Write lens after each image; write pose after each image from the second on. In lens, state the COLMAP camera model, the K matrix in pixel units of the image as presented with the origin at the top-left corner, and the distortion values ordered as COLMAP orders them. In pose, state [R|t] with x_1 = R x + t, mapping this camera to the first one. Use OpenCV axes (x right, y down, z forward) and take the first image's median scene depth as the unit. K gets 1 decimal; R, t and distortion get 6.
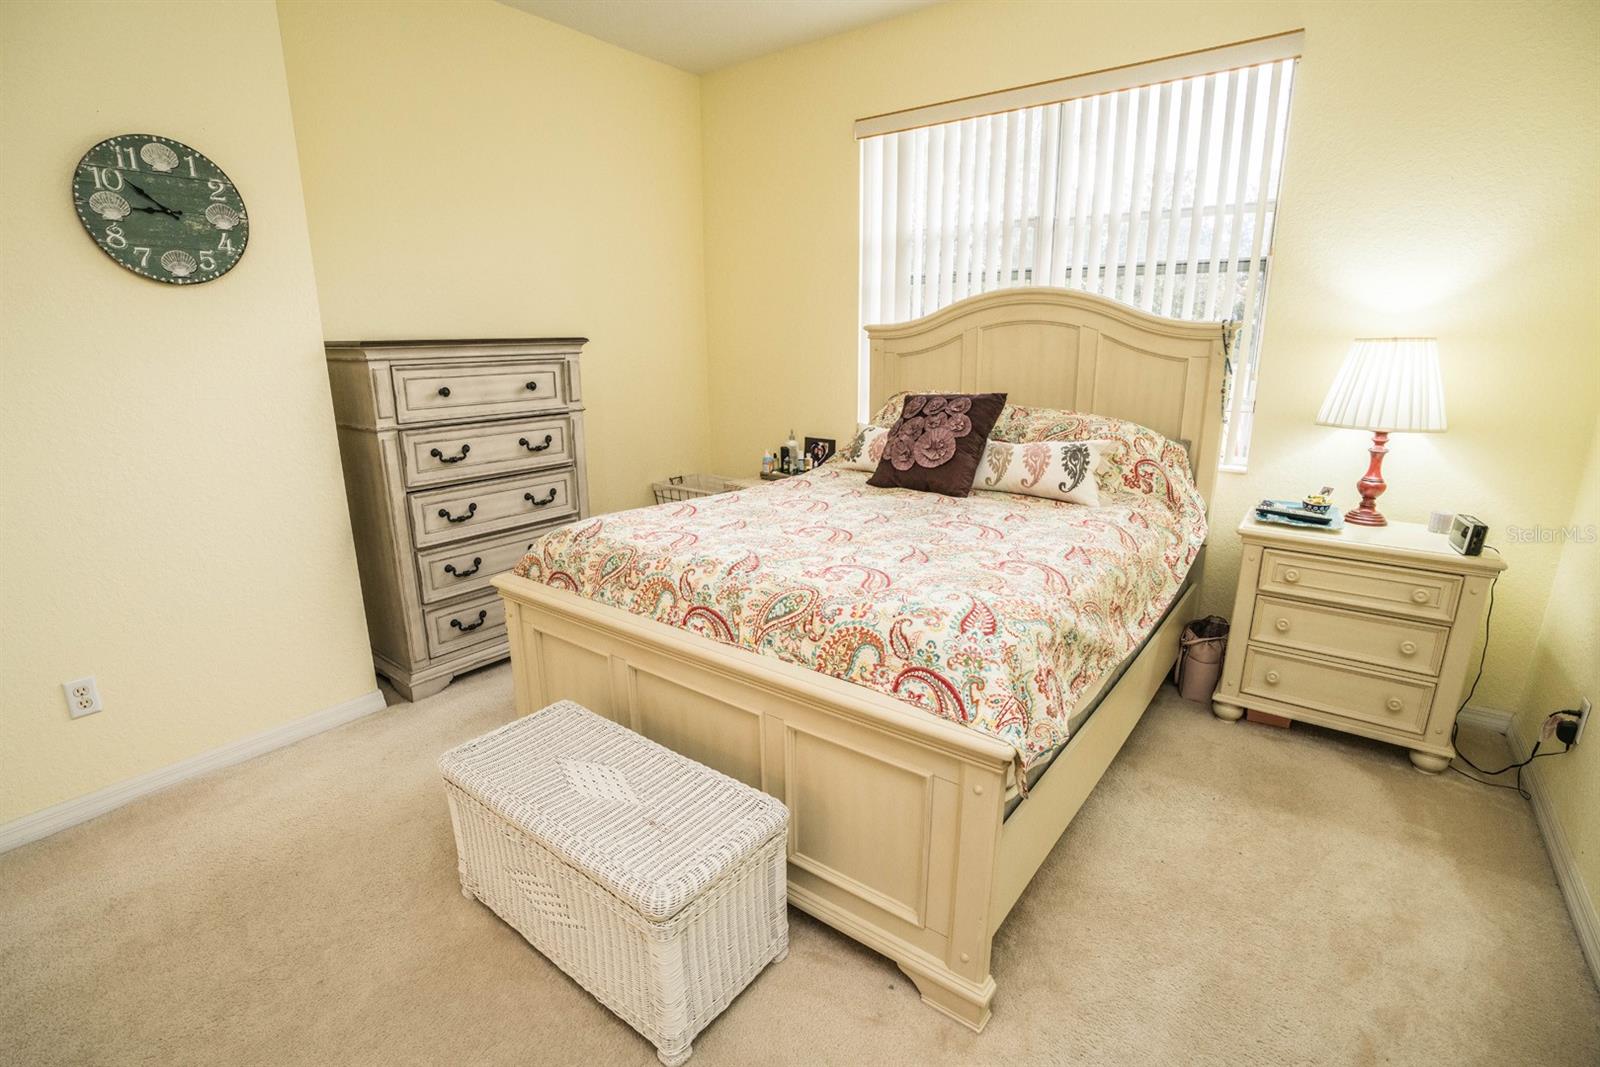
lens RADIAL K [[752.7, 0, 800.0], [0, 752.7, 533.5], [0, 0, 1]] dist [-0.074245, 0.031100]
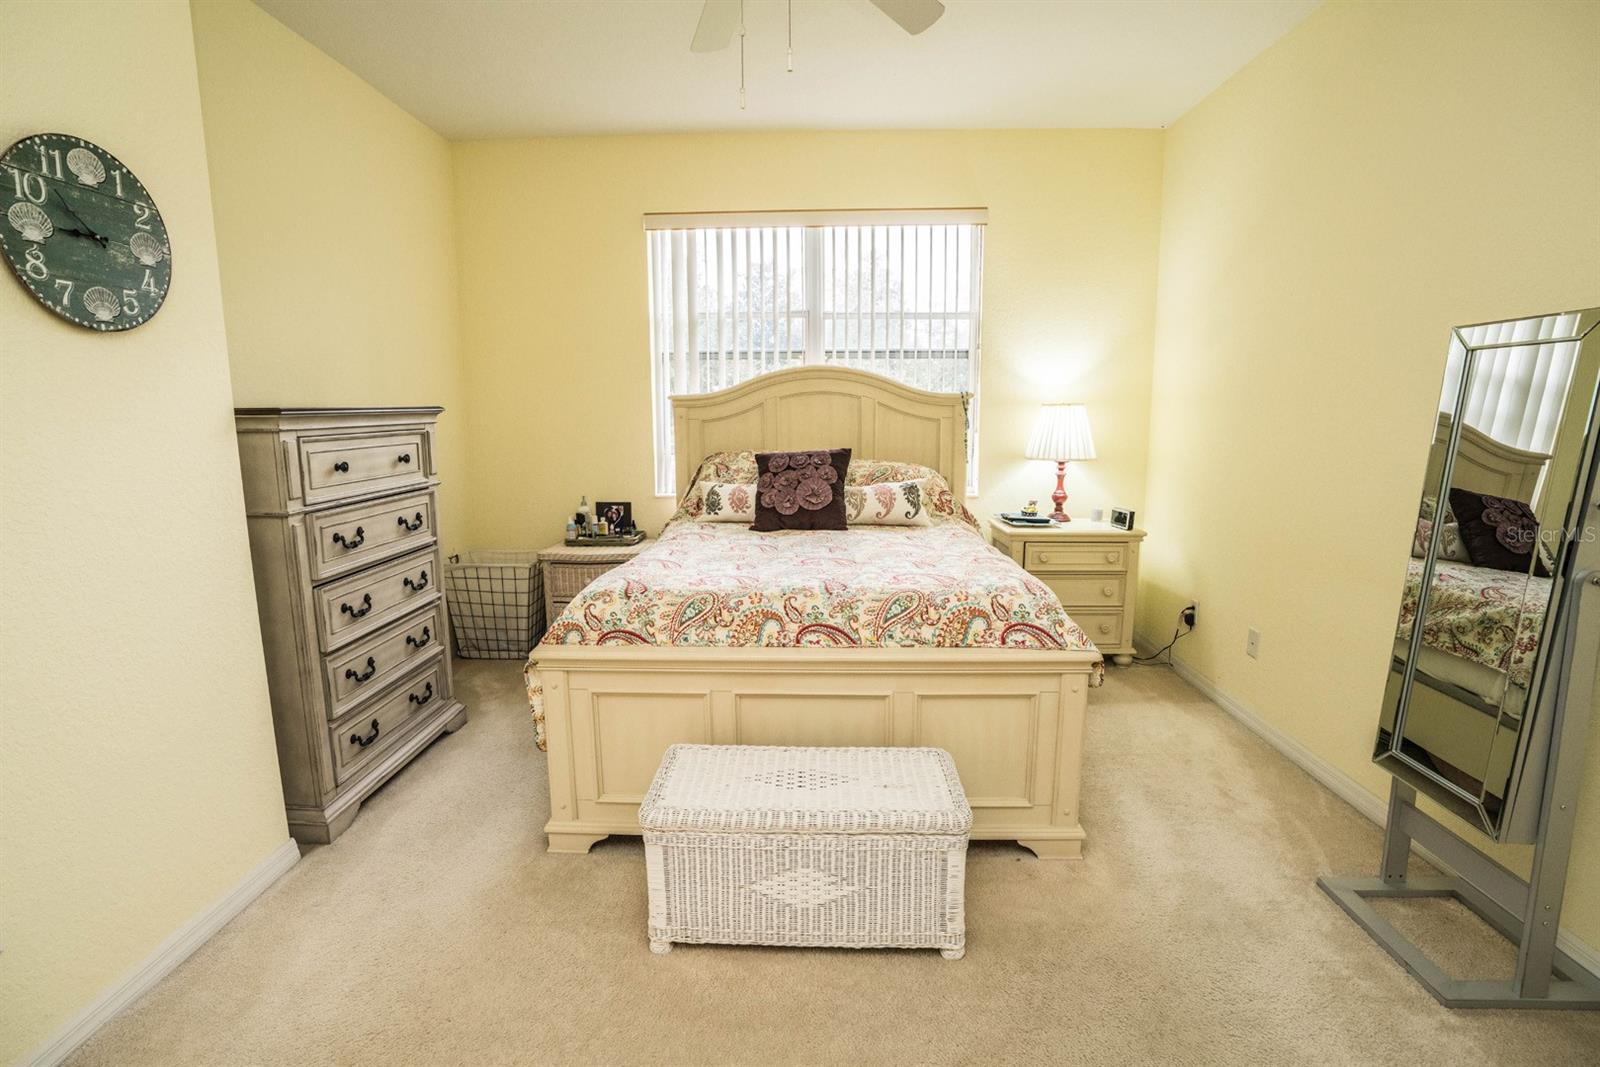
lens RADIAL K [[752.7, 0, 800.0], [0, 752.7, 533.5], [0, 0, 1]] dist [-0.074245, 0.031100]
pose [[0.817240, -0.095238, 0.568373, -0.689161], [0.146678, 0.988145, -0.045327, 0.004322], [-0.557319, 0.120411, 0.821521, 0.002076]]
